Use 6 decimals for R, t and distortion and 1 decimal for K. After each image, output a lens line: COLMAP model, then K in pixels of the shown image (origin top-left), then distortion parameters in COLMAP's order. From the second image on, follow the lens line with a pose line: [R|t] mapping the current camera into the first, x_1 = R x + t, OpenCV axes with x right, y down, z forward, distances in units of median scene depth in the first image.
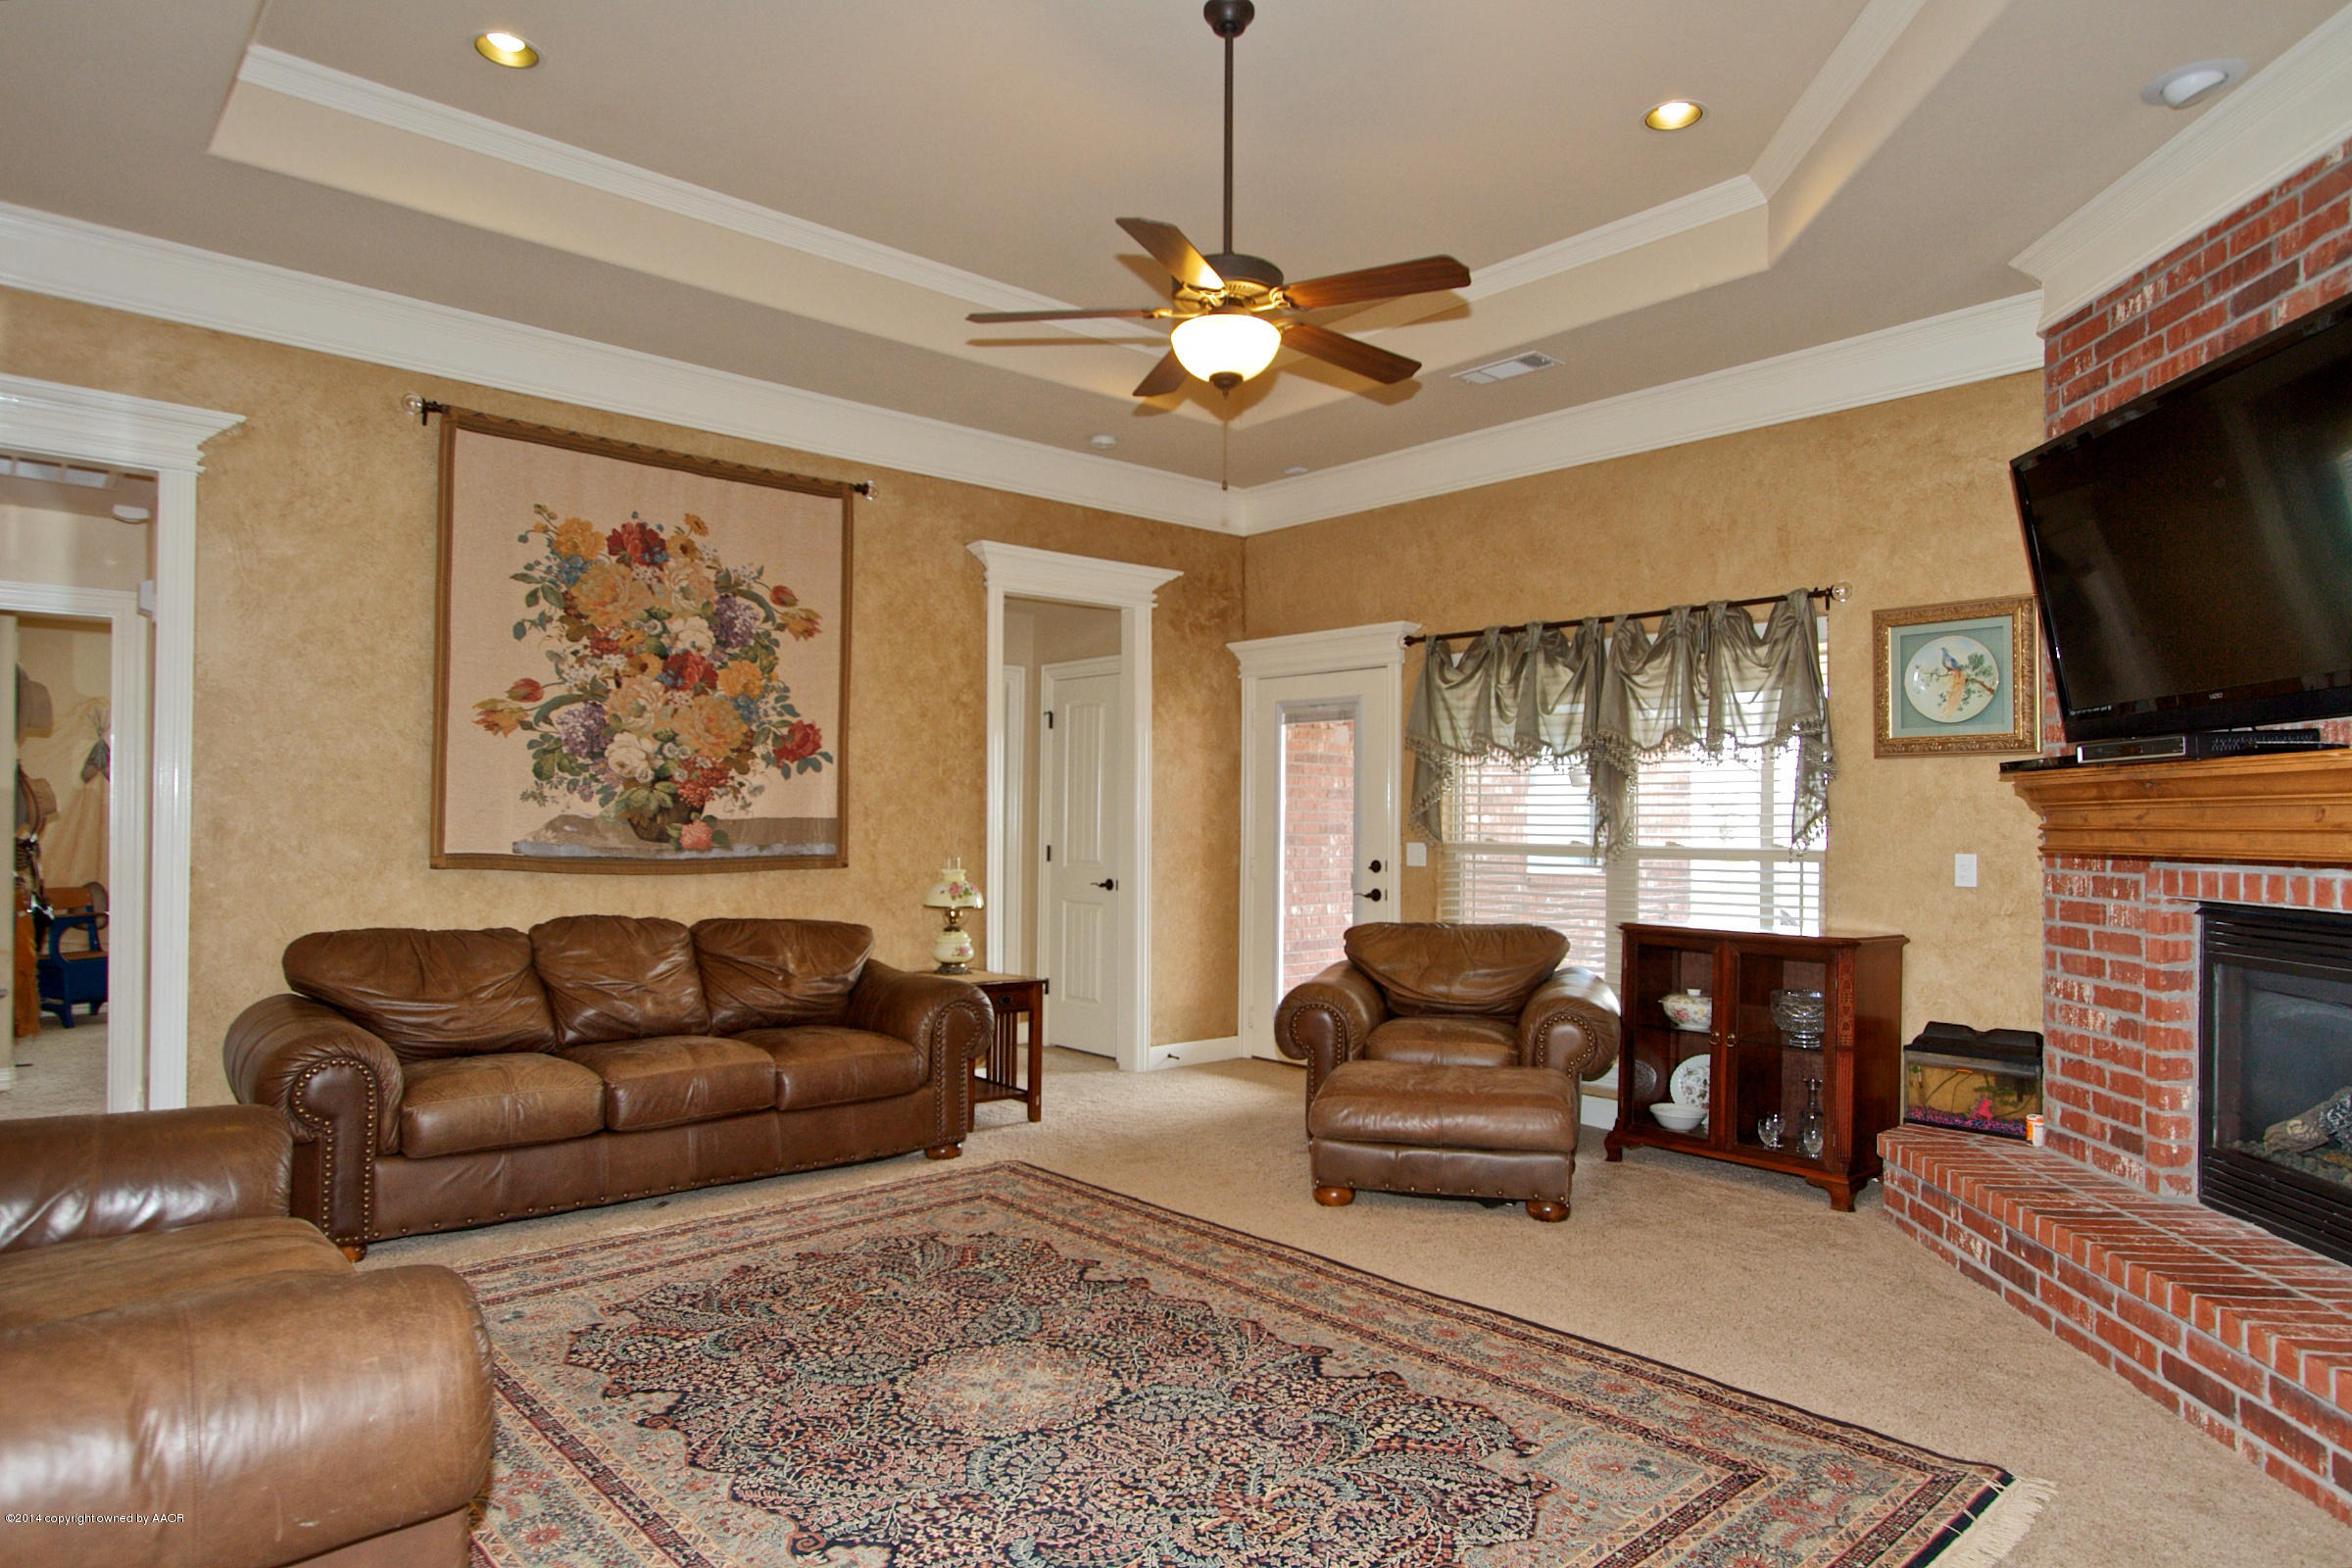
lens RADIAL K [[1405.2, 0, 1176.0], [0, 1405.2, 784.0], [0, 0, 1]] dist [-0.001900, 0.000018]
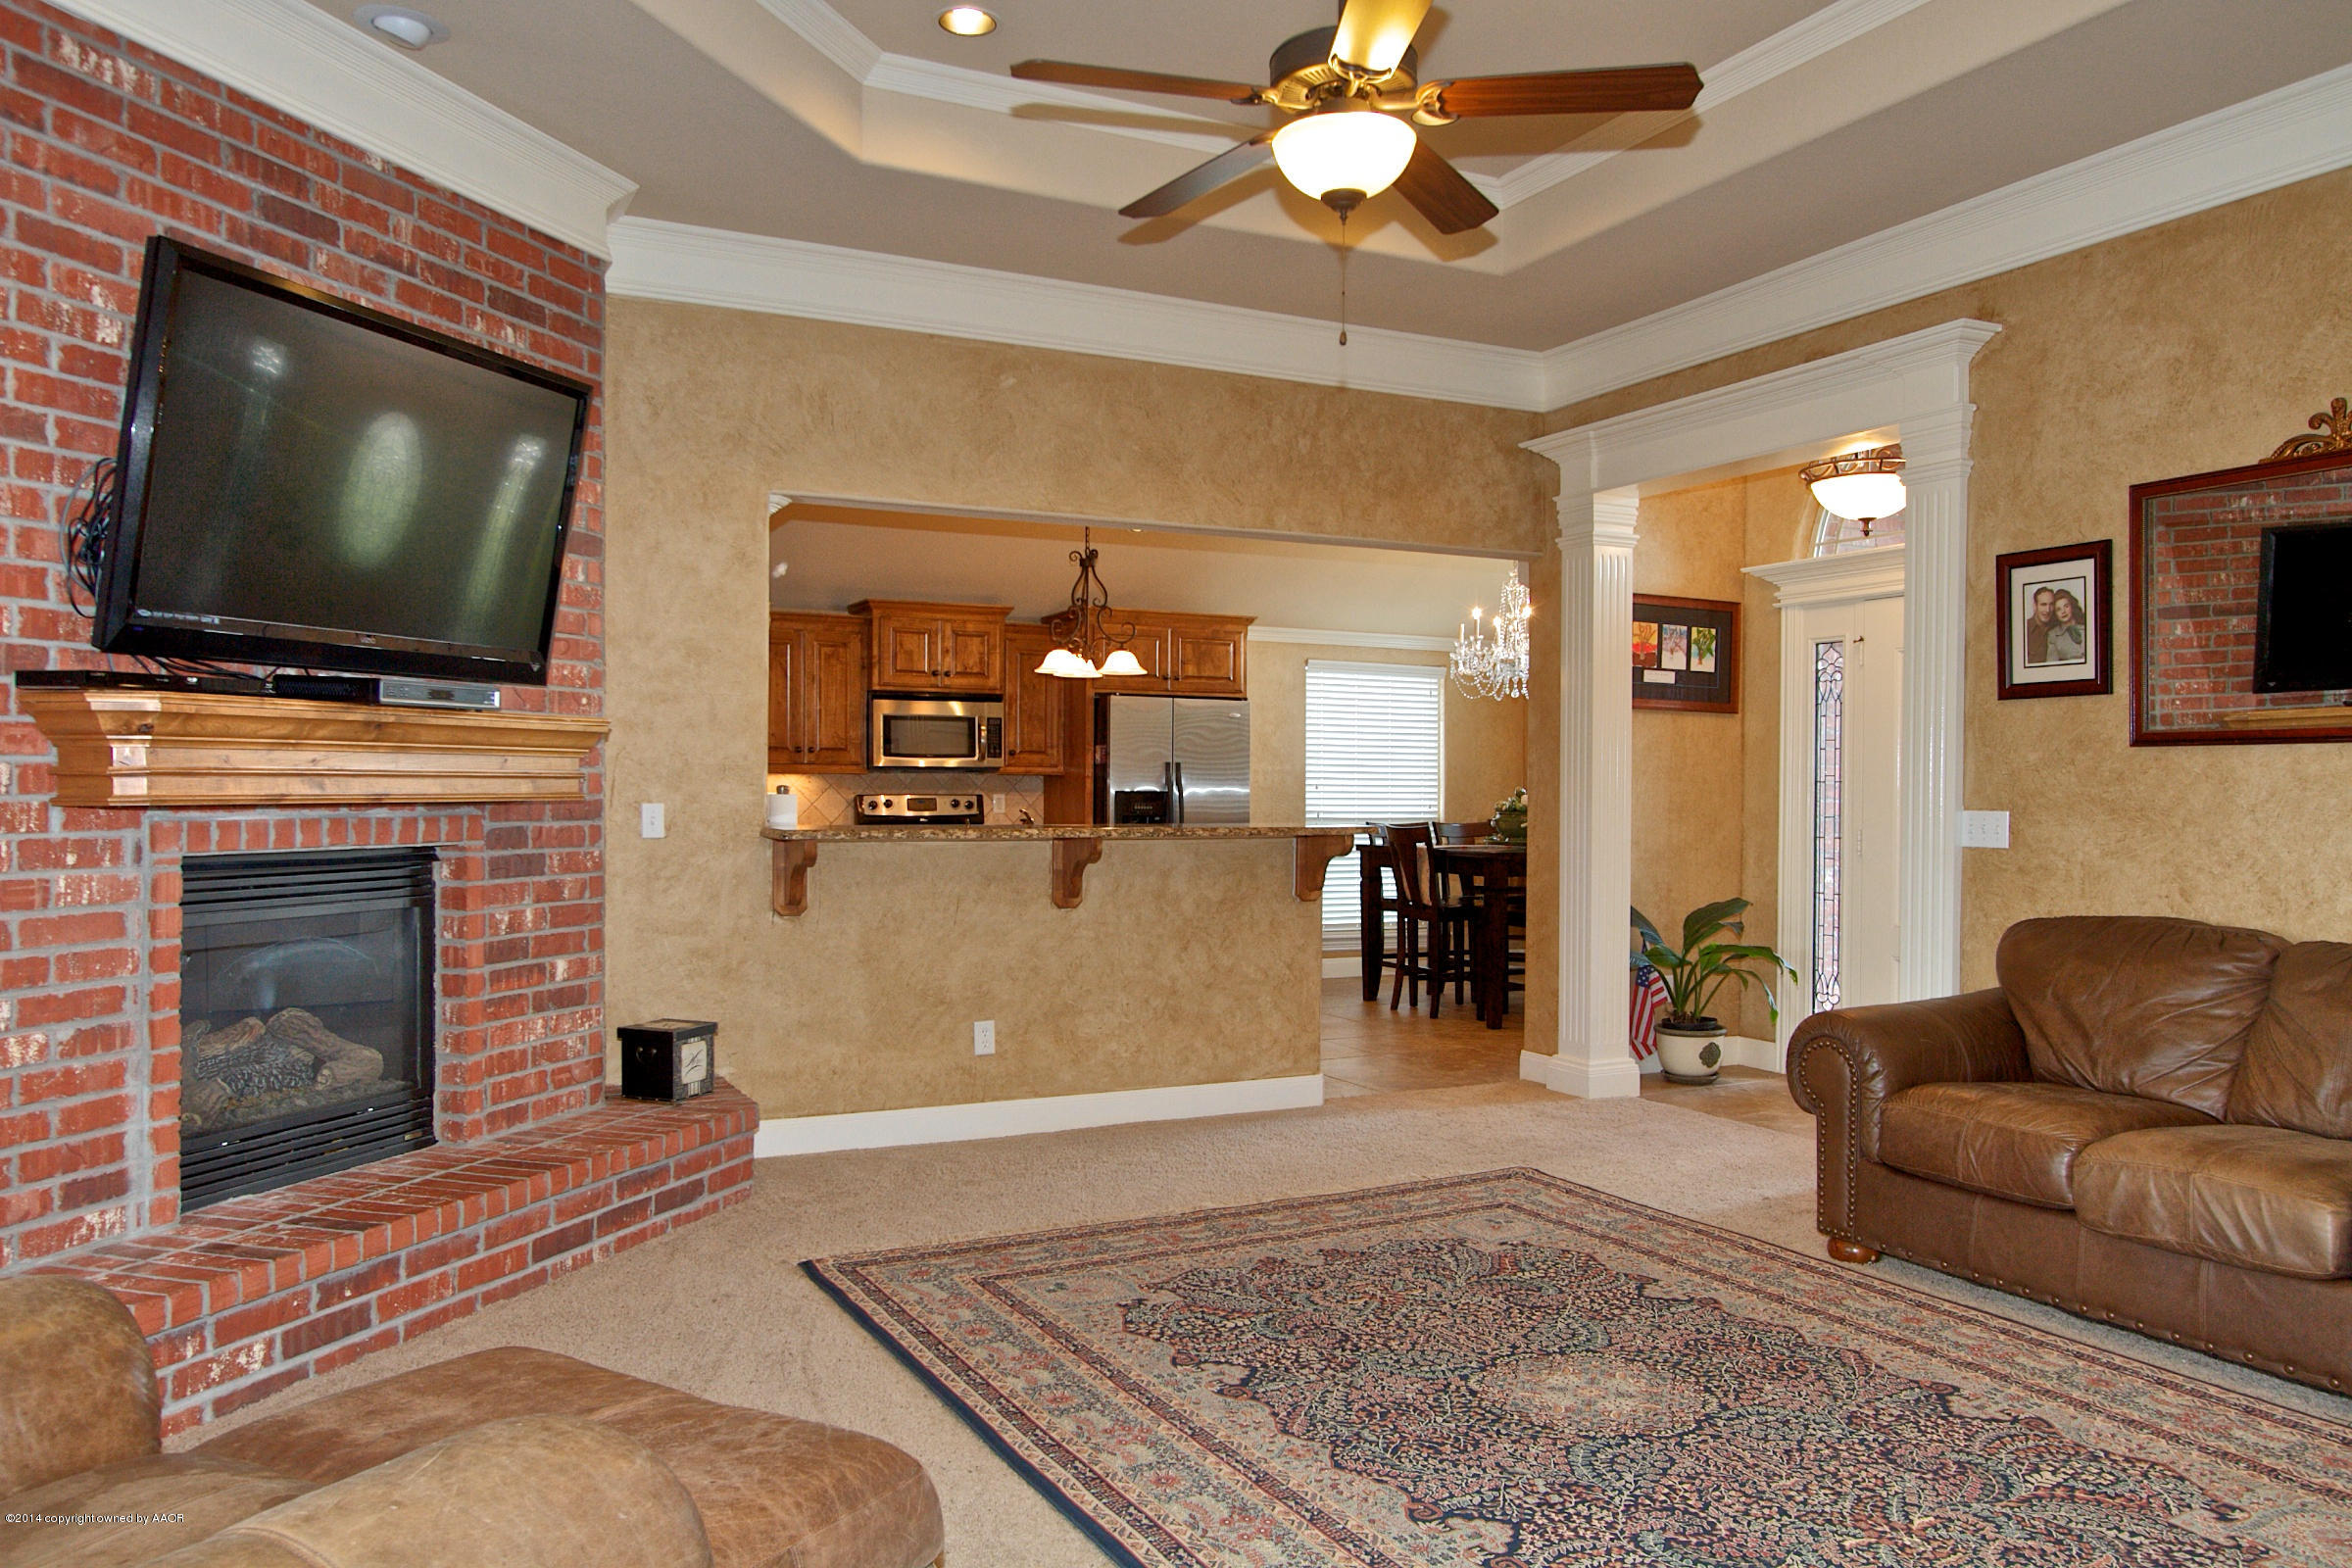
lens RADIAL K [[1729.6, 0, 1176.0], [0, 1729.6, 784.0], [0, 0, 1]] dist [0.045326, 0.000998]
pose [[-0.969219, -0.017032, 0.245609, -0.120827], [-0.023664, 0.999430, -0.024077, 0.055228], [-0.245059, -0.029148, -0.969070, 2.053422]]
